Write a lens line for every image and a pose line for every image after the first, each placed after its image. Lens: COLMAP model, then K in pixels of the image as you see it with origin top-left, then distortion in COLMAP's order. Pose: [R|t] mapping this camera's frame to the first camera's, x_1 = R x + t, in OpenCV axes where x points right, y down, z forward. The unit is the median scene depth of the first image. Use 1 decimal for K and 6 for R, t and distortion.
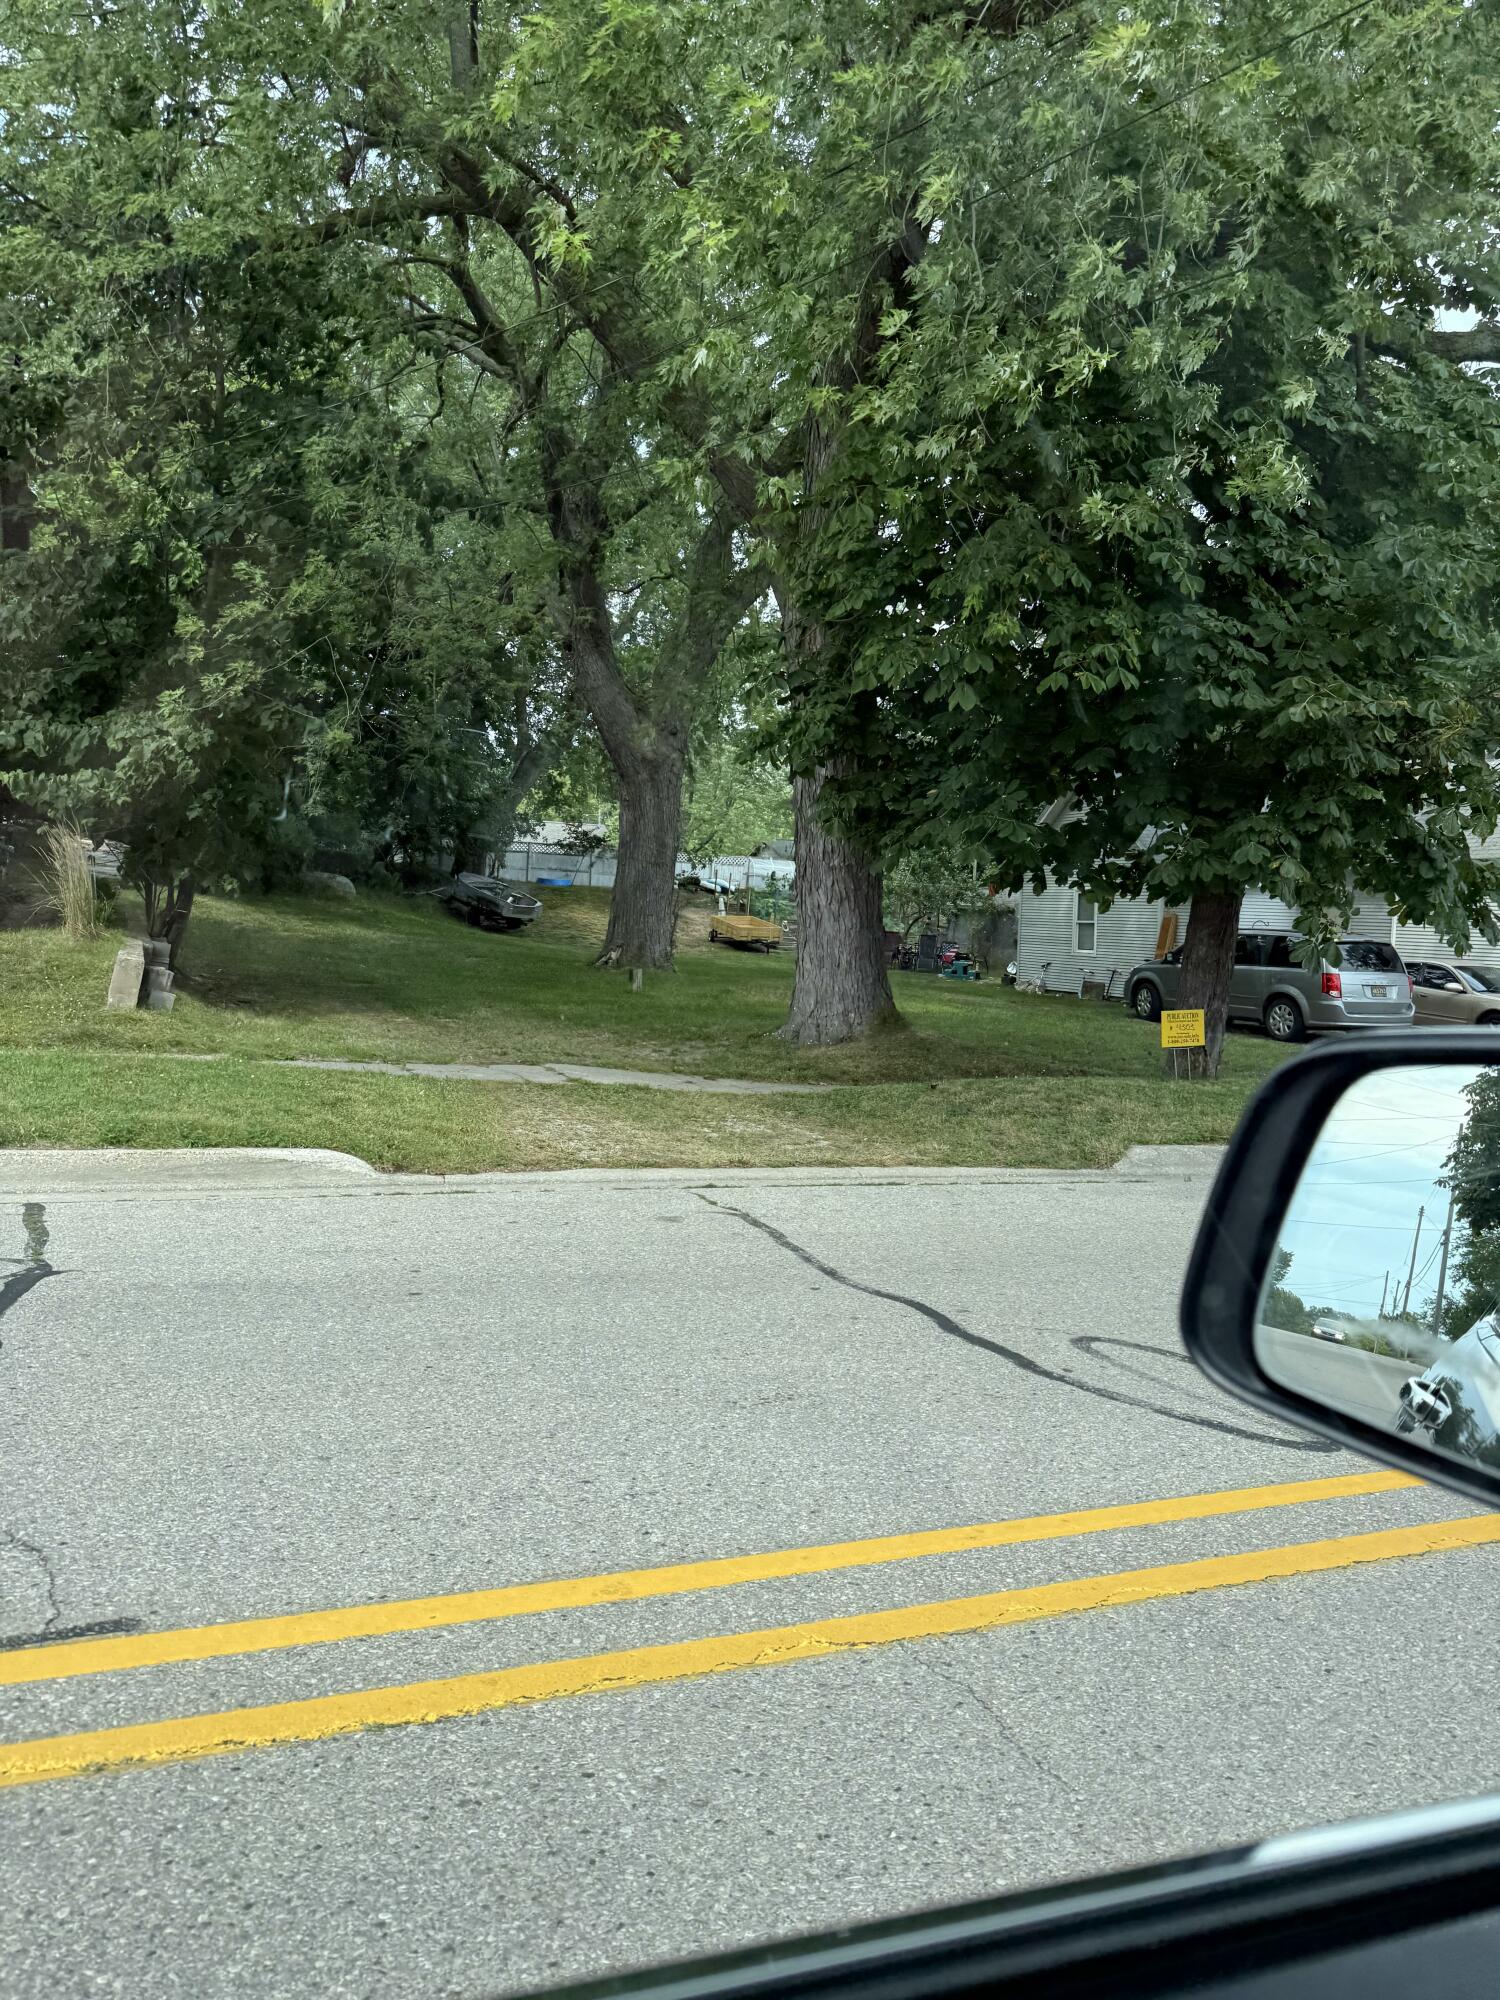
lens RADIAL K [[1412.7, 0, 742.4], [0, 1412.7, 950.1], [0, 0, 1]] dist [0.059998, -0.002221]
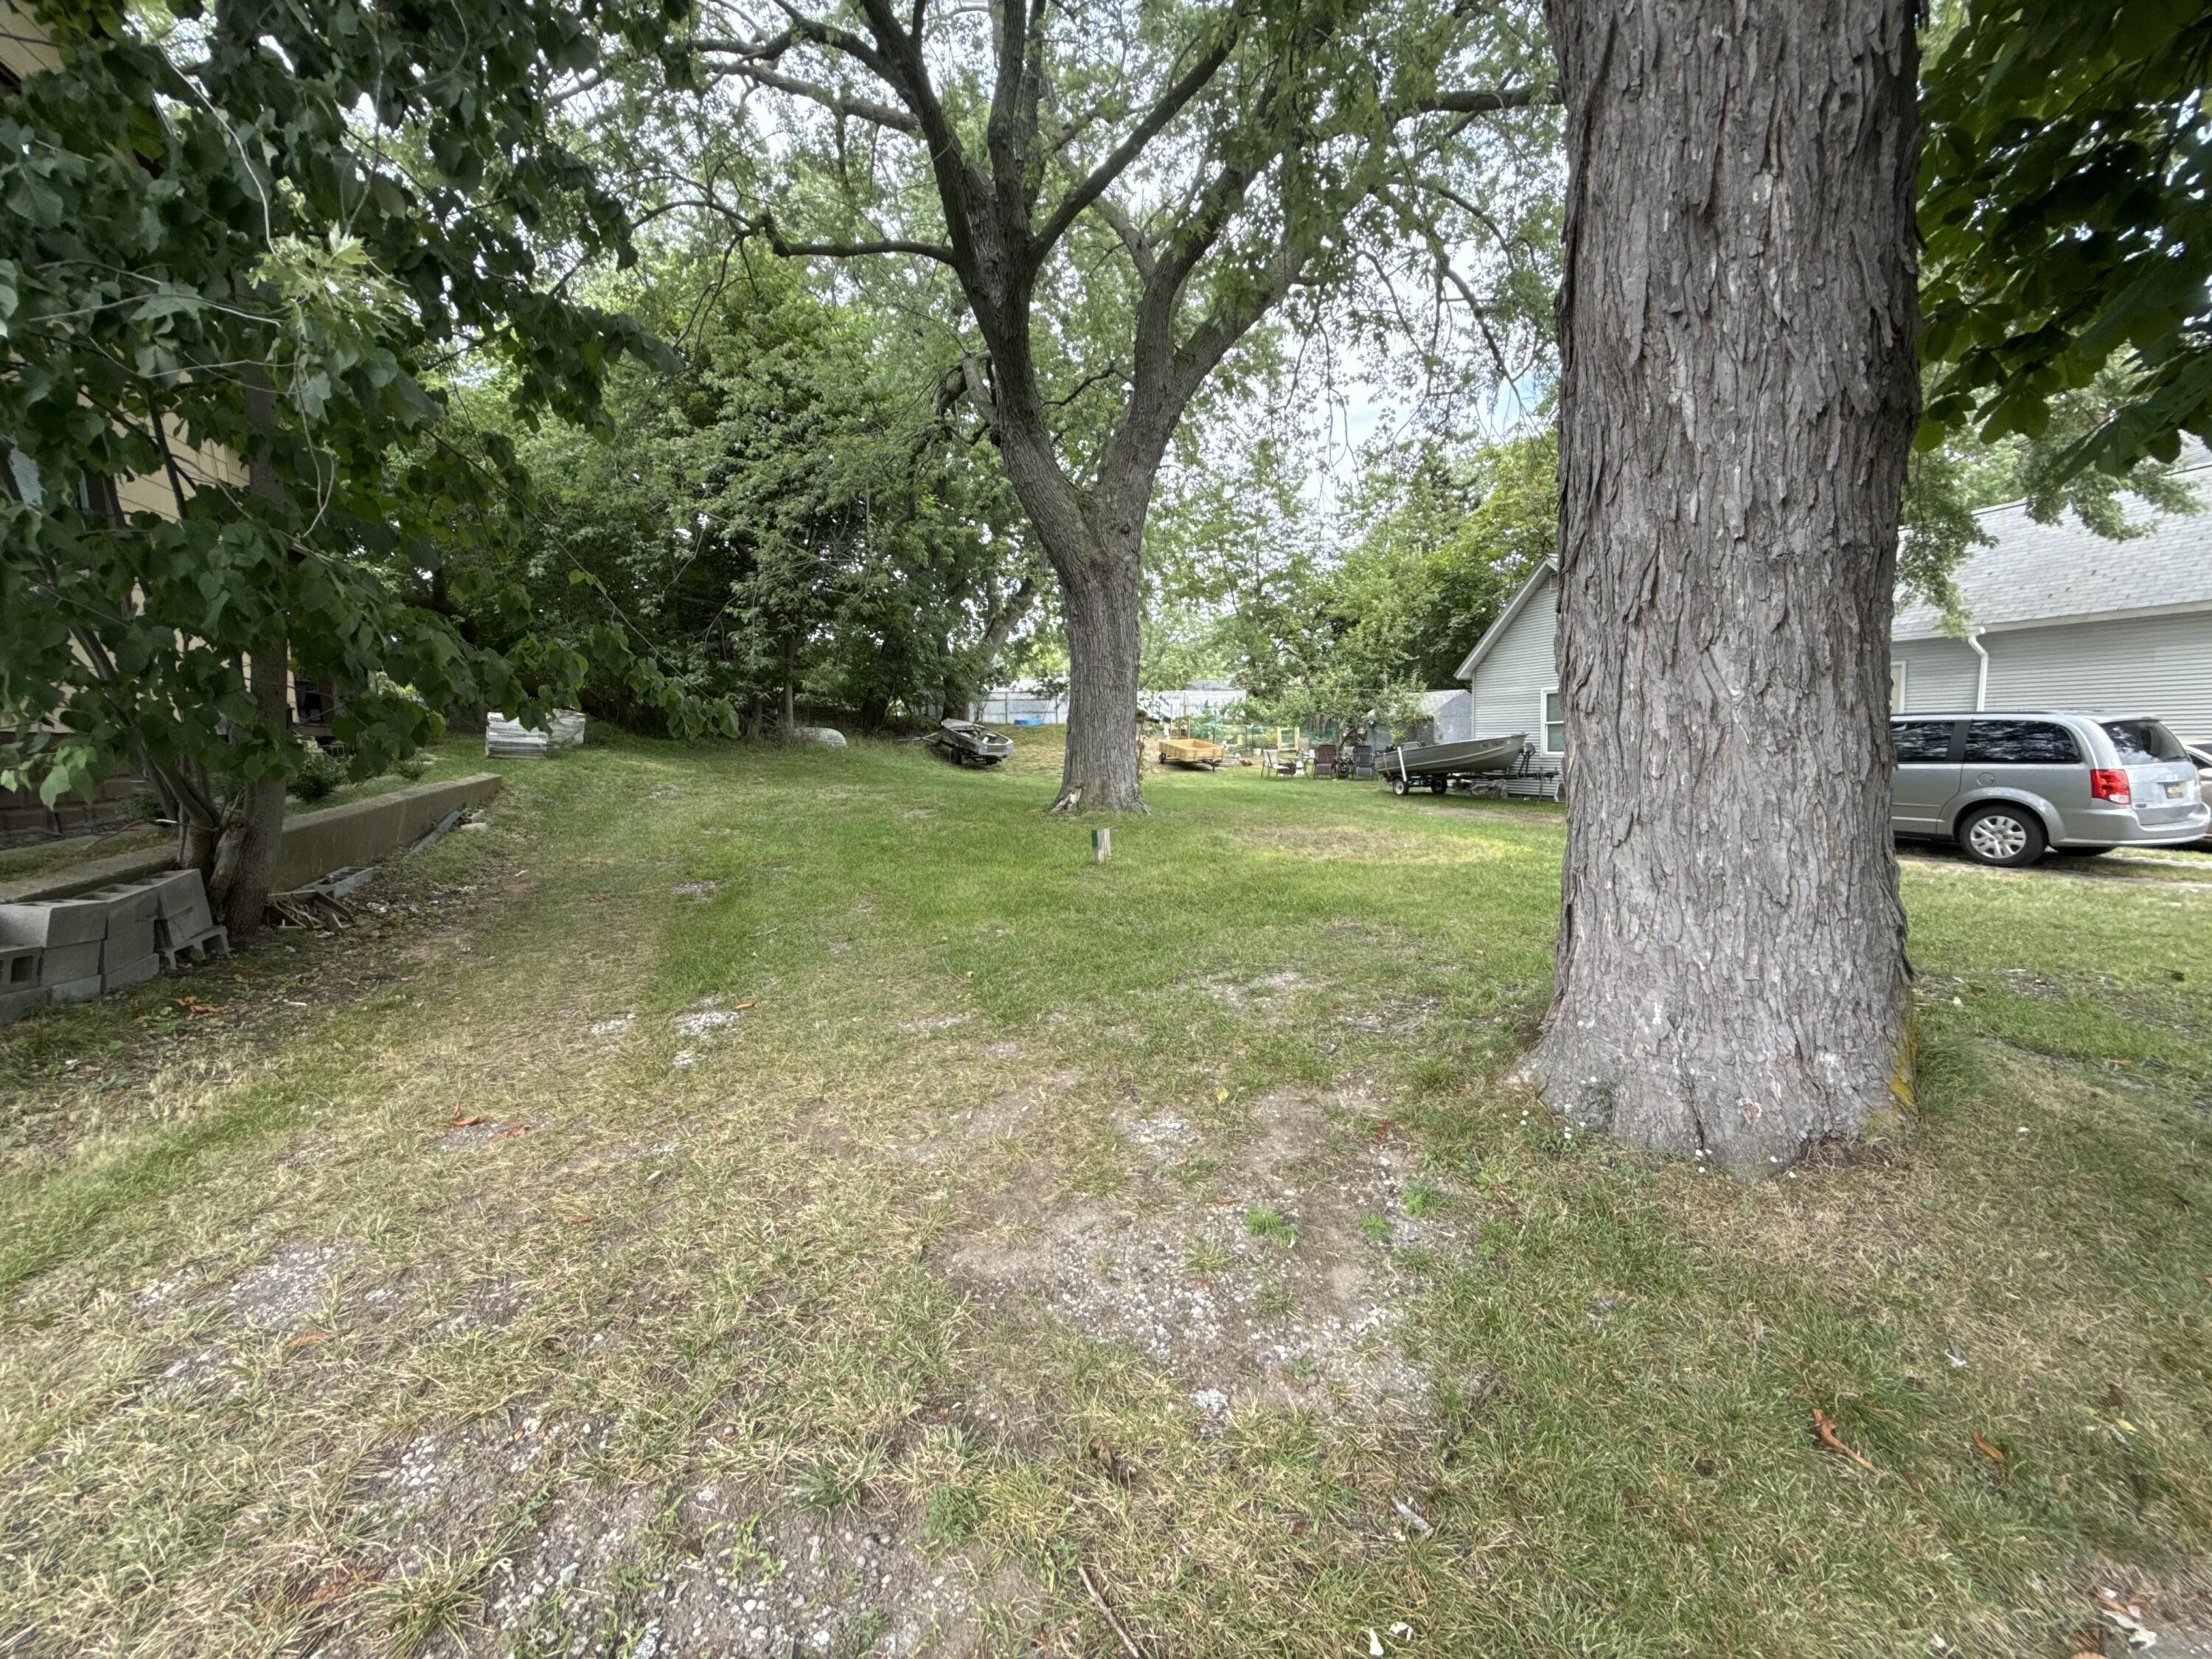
lens RADIAL K [[894.8, 0, 1103.9], [0, 894.8, 830.8], [0, 0, 1]] dist [-0.001083, 0.000523]
pose [[0.995449, -0.061677, -0.072649, -0.020849], [0.067061, 0.994988, 0.074171, -0.009536], [0.067710, -0.078706, 0.994596, 0.278922]]
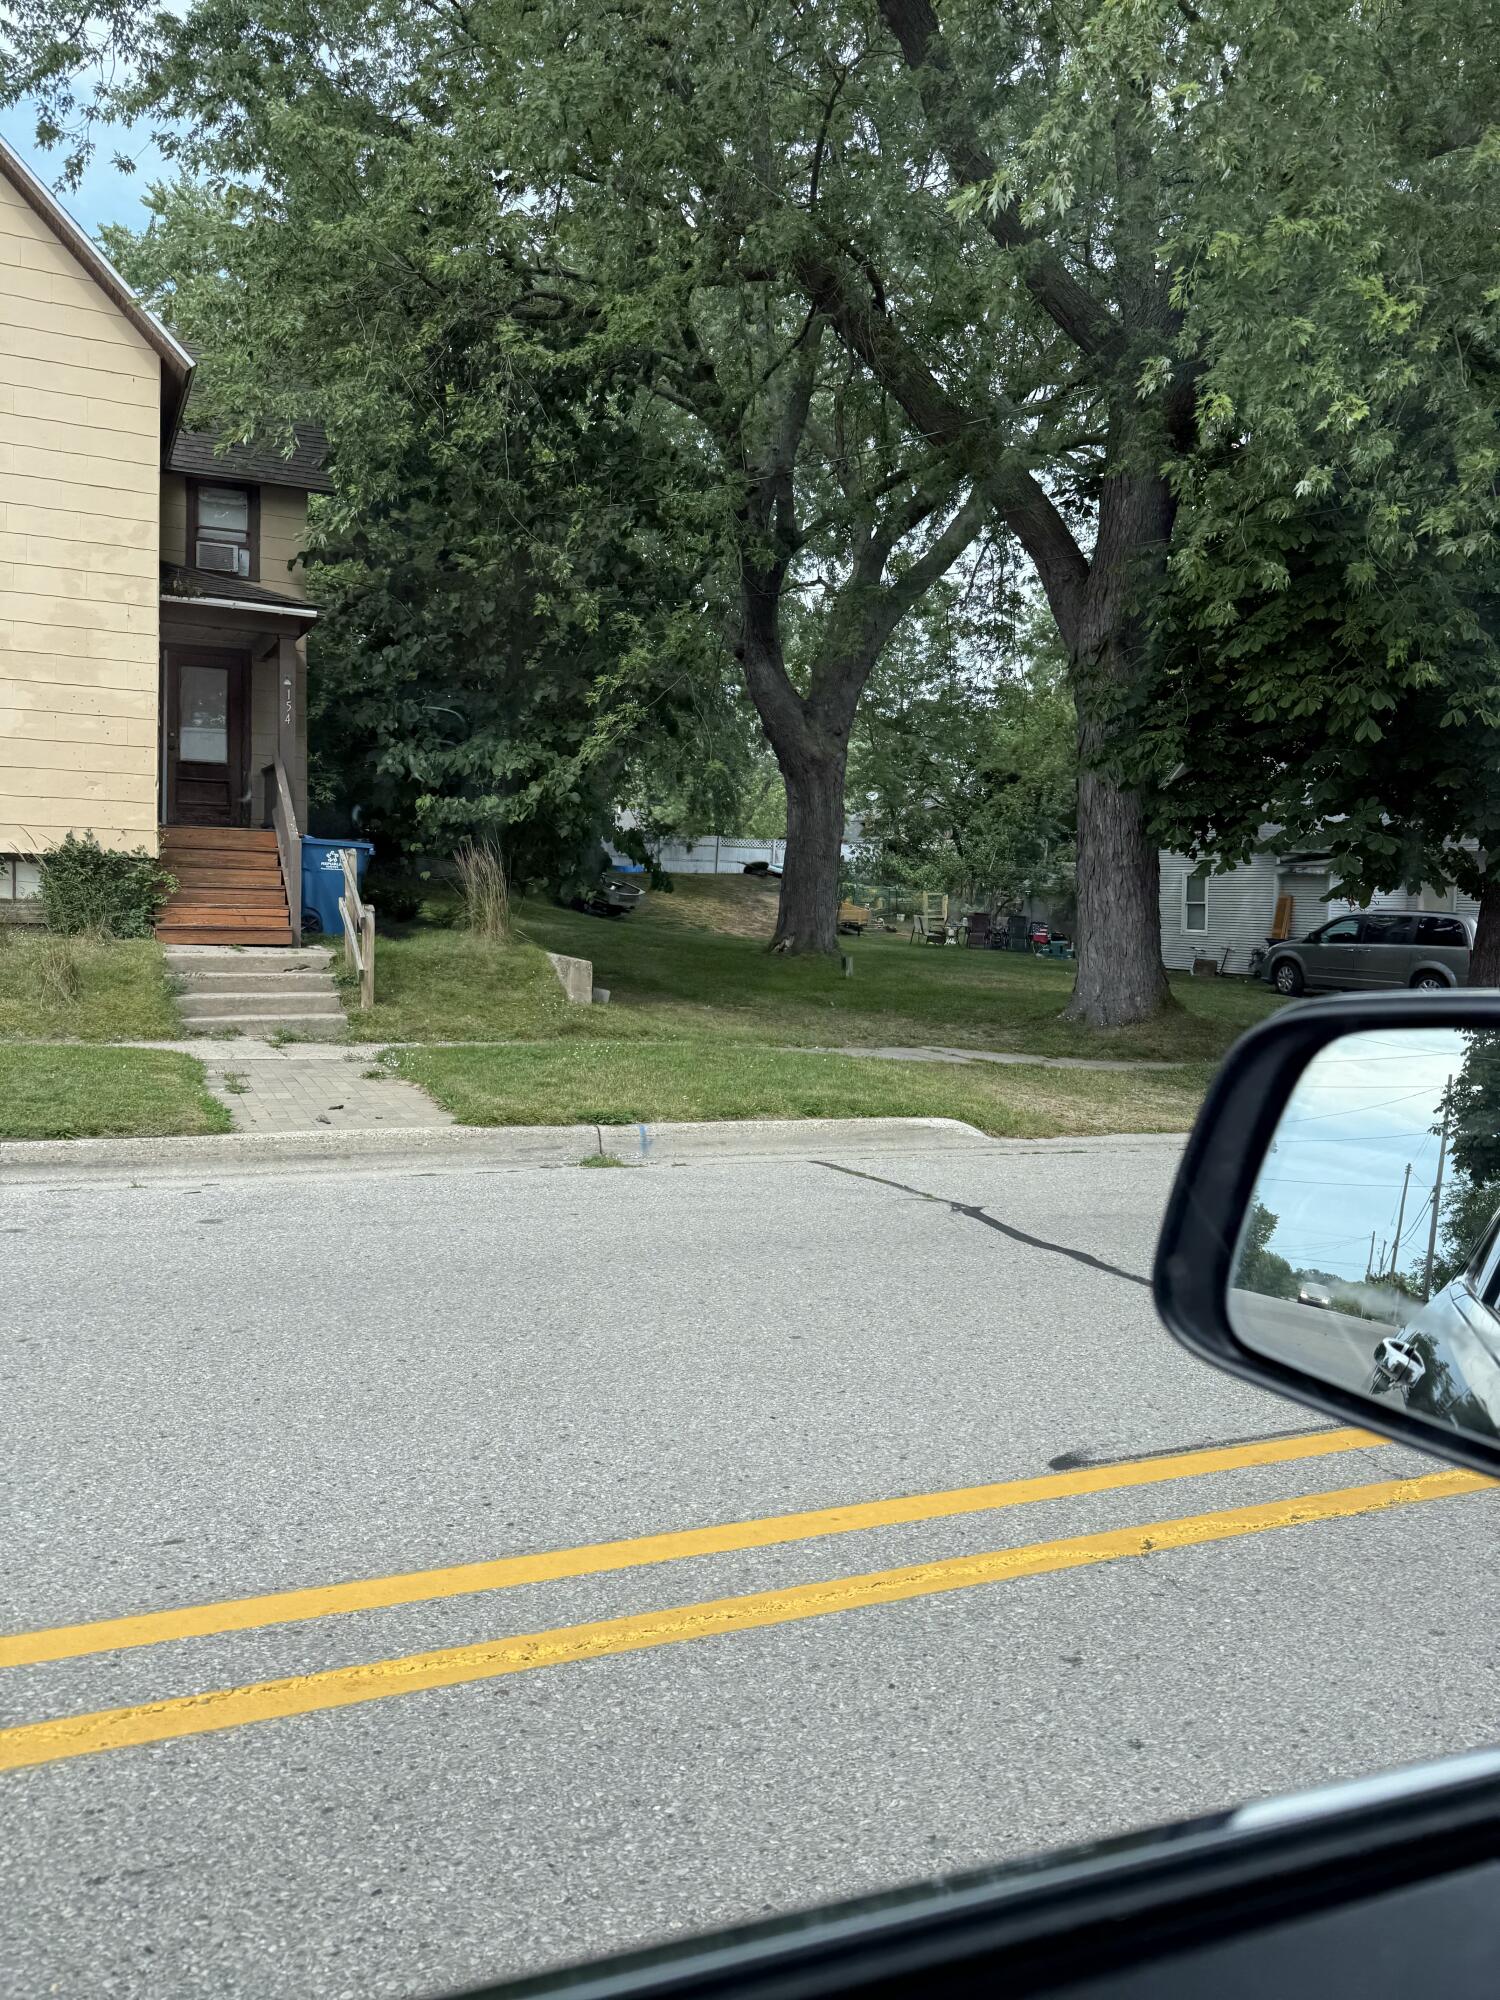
lens RADIAL K [[1412.7, 0, 742.4], [0, 1412.7, 950.1], [0, 0, 1]] dist [0.059998, -0.002221]
pose [[0.999682, -0.015490, 0.019923, -0.089525], [0.015170, 0.999755, 0.016142, -0.005360], [-0.020168, -0.015835, 0.999671, -0.041264]]
